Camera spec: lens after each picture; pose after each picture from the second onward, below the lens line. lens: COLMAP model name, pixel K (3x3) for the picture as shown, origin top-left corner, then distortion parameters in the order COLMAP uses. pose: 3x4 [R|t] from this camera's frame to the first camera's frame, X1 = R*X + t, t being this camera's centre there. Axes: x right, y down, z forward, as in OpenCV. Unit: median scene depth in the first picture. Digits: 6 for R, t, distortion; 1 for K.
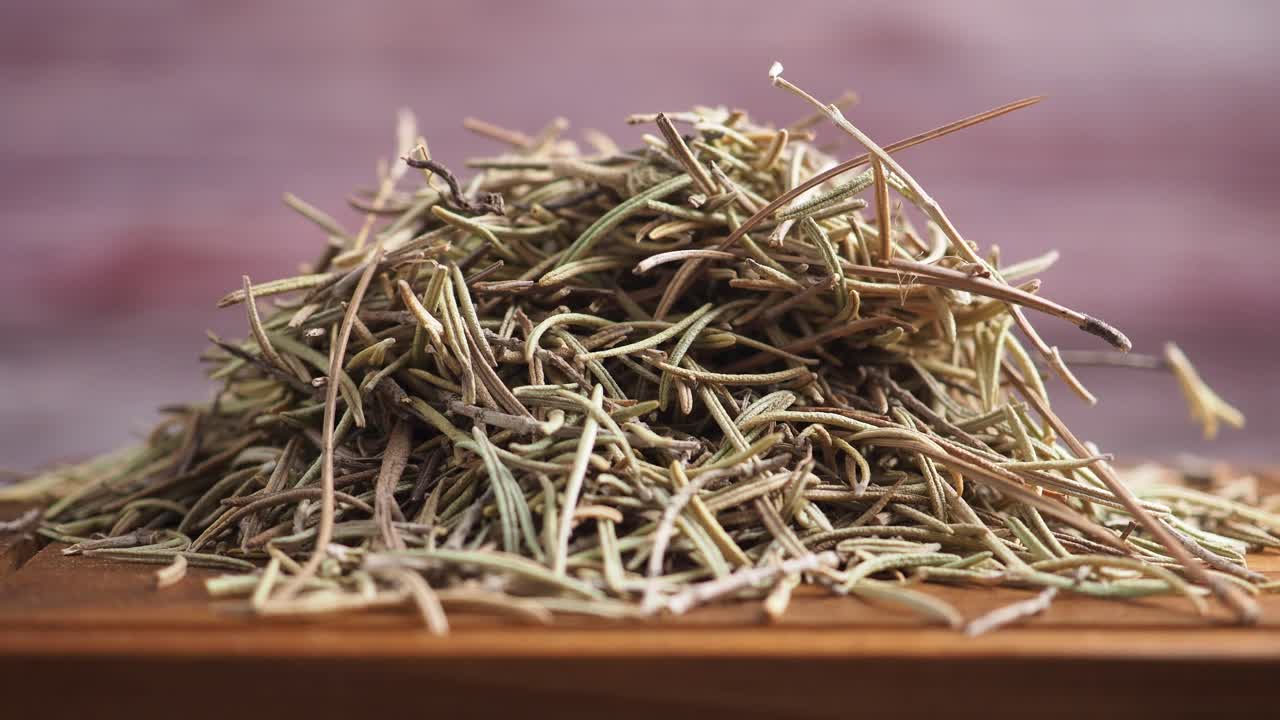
lens RADIAL K [[2701.4, 0, 638.7], [0, 2701.4, 357.4], [0, 0, 1]] dist [0.034706, 0.000000]
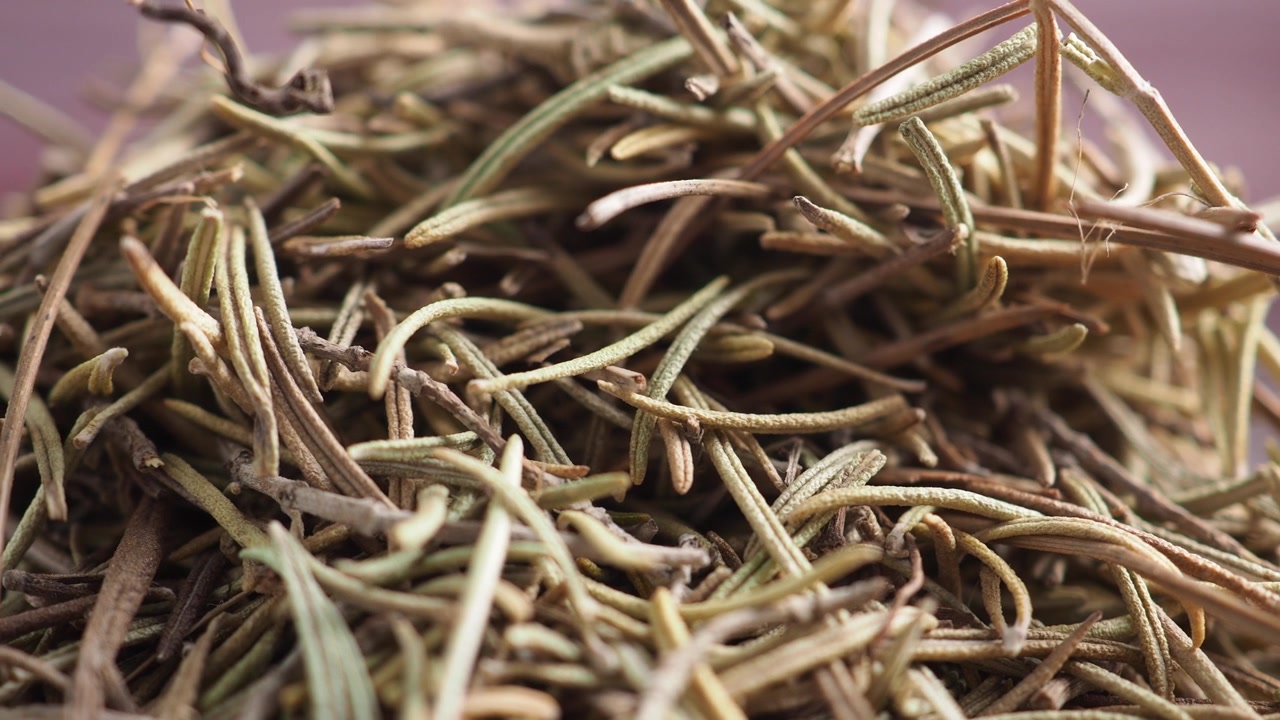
lens RADIAL K [[2701.4, 0, 639.6], [0, 2701.4, 365.1], [0, 0, 1]] dist [0.034706, 0.000000]
pose [[0.999951, 0.001216, 0.009779, 0.004157], [-0.001545, 0.999432, 0.033676, -0.021209], [-0.009733, -0.033690, 0.999385, 0.467207]]
